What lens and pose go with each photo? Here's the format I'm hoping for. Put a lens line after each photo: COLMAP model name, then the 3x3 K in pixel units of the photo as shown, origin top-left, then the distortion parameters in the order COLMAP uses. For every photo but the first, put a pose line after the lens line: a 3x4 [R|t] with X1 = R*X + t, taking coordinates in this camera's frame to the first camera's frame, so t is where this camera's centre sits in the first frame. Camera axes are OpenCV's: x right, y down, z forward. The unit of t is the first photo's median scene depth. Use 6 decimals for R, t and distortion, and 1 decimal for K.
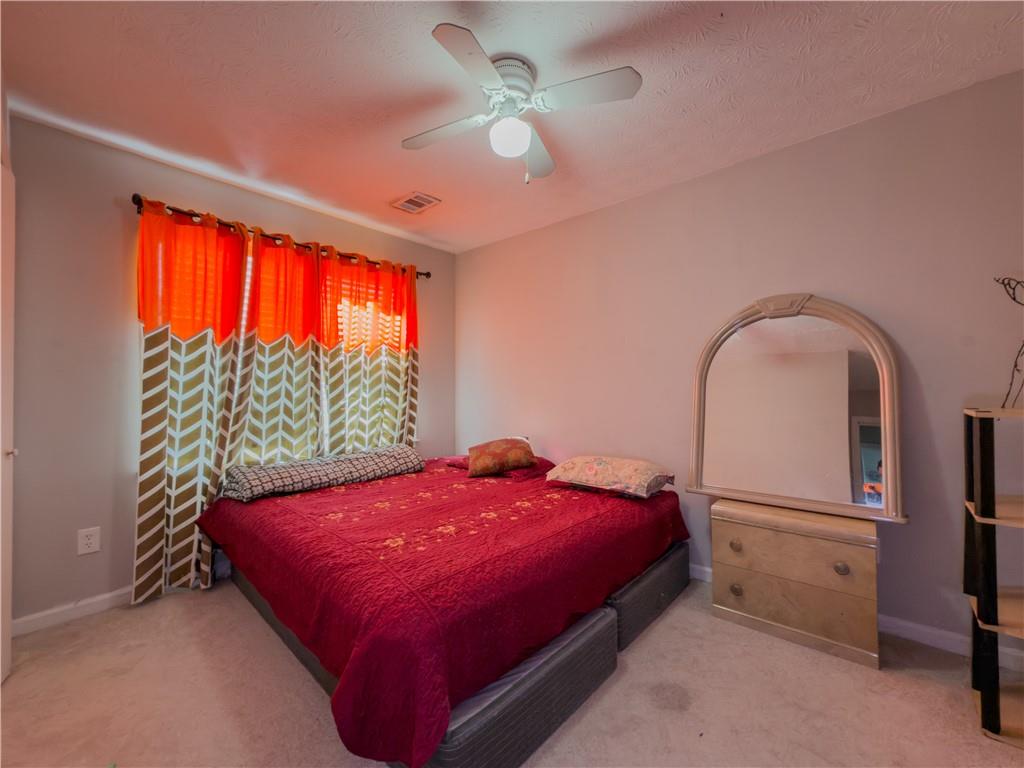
lens RADIAL K [[410.5, 0, 512.5], [0, 410.5, 383.8], [0, 0, 1]] dist [0.000367, -0.000140]
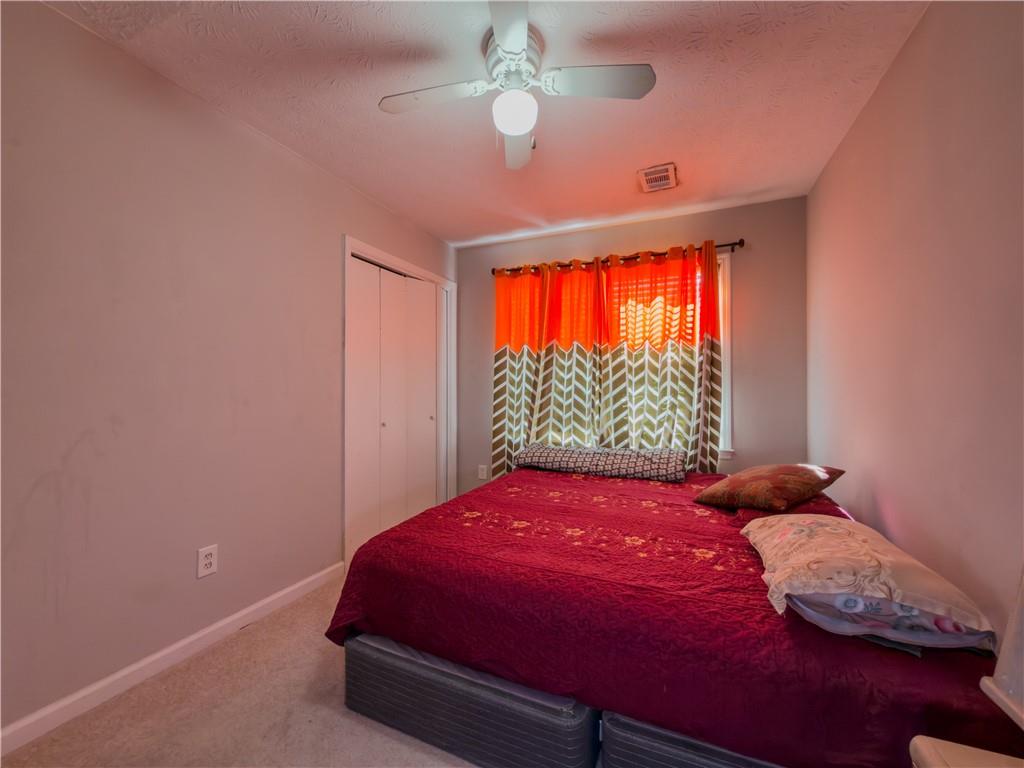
lens RADIAL K [[410.5, 0, 512.5], [0, 410.5, 383.8], [0, 0, 1]] dist [0.000367, -0.000140]
pose [[0.316151, -0.001454, -0.948708, 0.540780], [0.008723, 0.999961, 0.001374, 0.000538], [0.948669, -0.008710, 0.316152, 0.441208]]
